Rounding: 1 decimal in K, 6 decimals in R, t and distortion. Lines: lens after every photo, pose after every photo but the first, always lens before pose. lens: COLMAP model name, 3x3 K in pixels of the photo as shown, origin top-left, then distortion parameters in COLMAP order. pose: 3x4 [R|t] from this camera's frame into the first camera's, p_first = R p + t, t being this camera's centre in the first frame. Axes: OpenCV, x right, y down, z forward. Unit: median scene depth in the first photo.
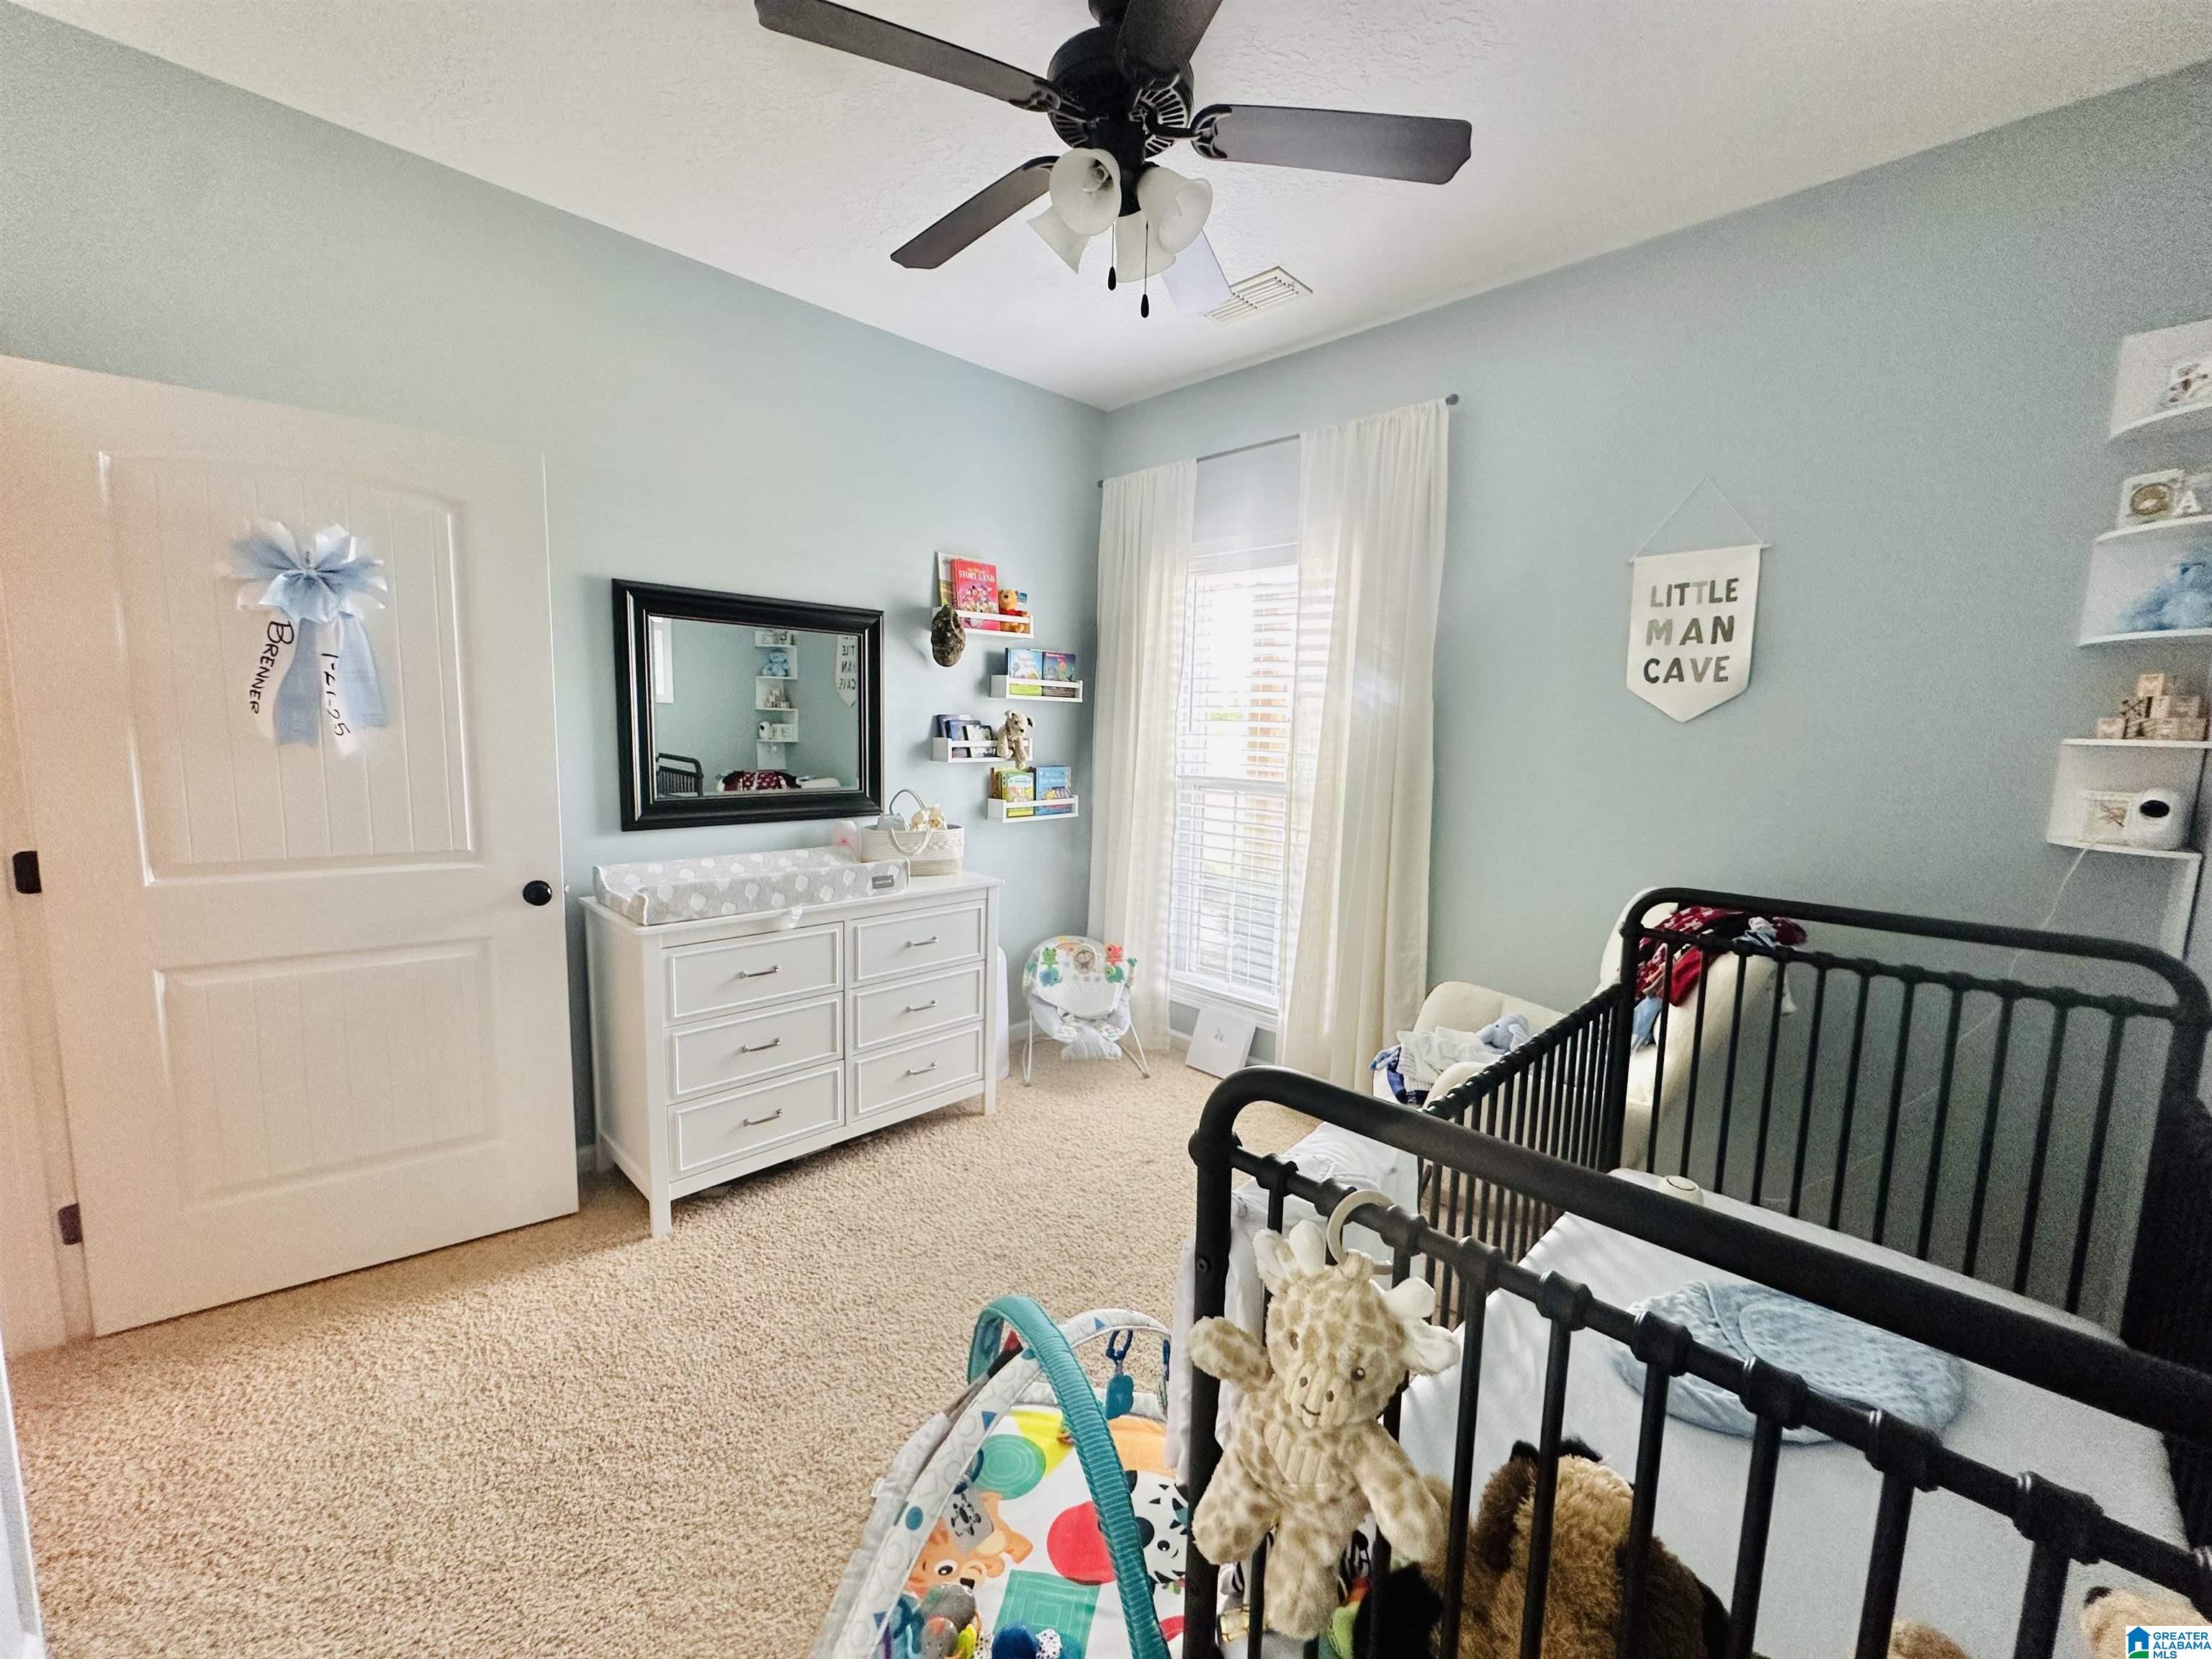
lens RADIAL K [[891.5, 0, 1109.1], [0, 891.5, 832.5], [0, 0, 1]] dist [-0.006131, 0.000102]
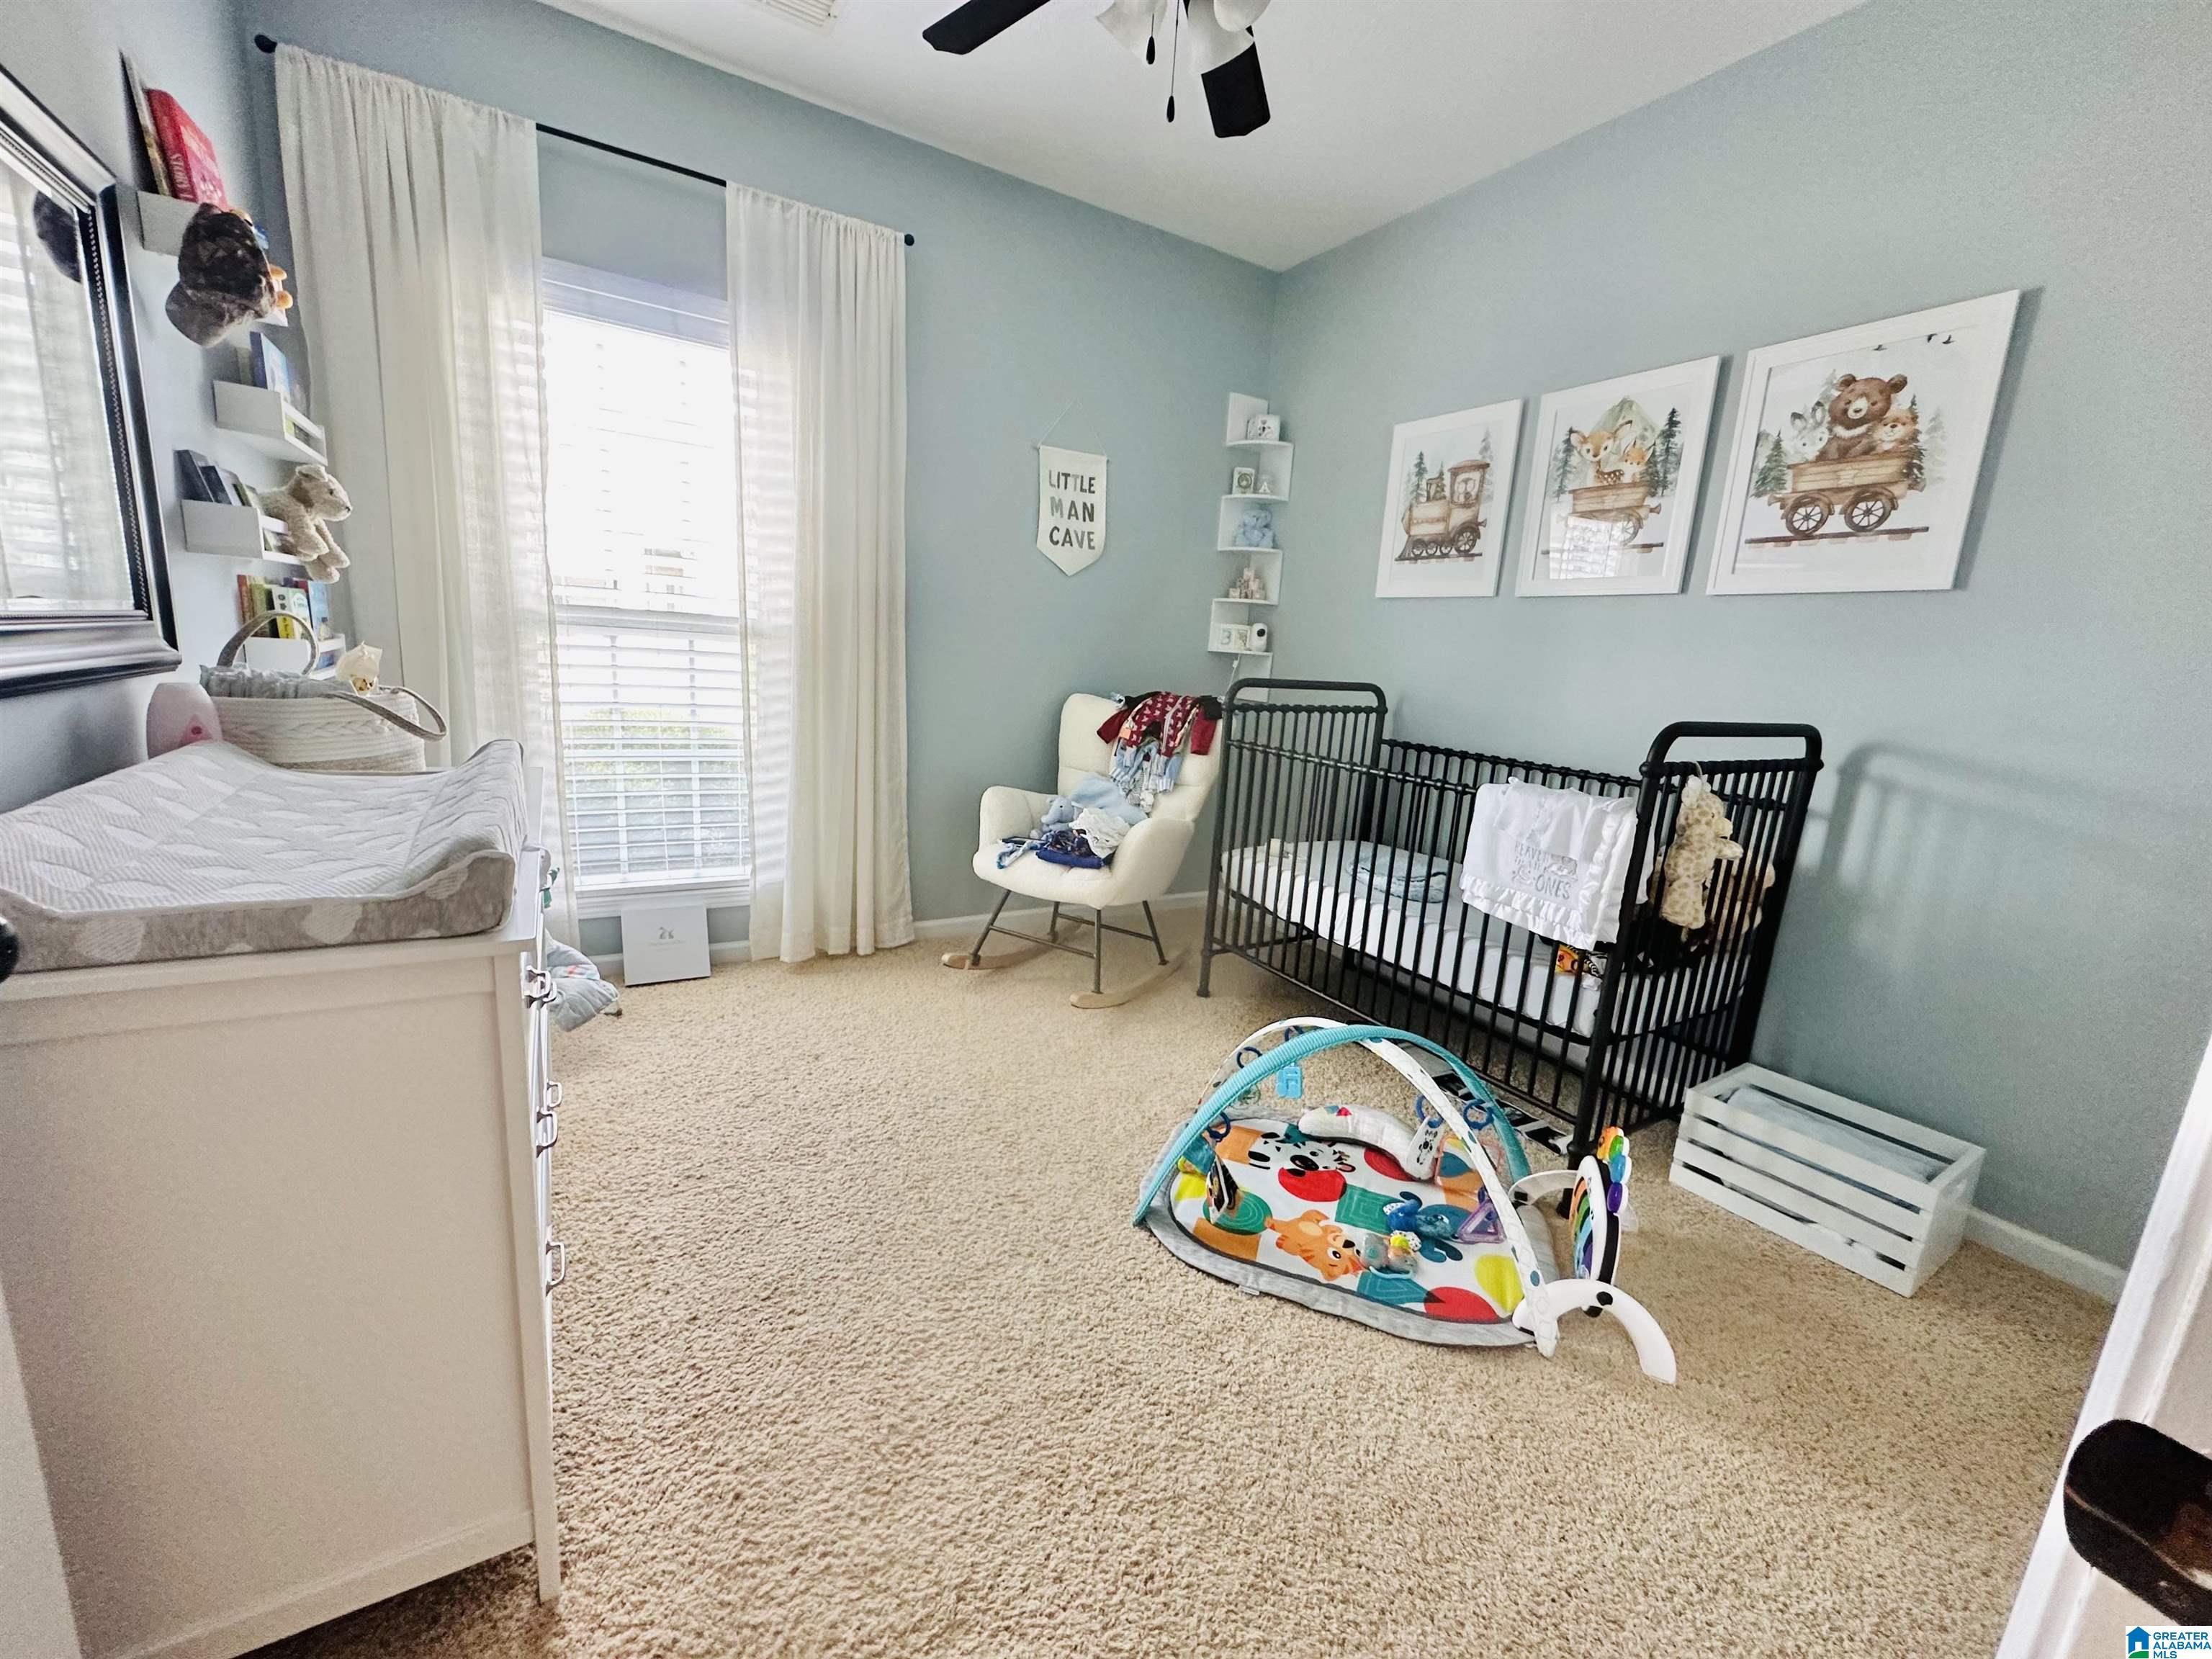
lens RADIAL K [[891.5, 0, 1109.1], [0, 891.5, 832.5], [0, 0, 1]] dist [-0.006131, 0.000102]
pose [[0.233559, -0.203135, 0.950887, -0.804849], [0.058888, 0.979094, 0.194696, 0.004227], [-0.970558, 0.010523, 0.240639, 0.619821]]
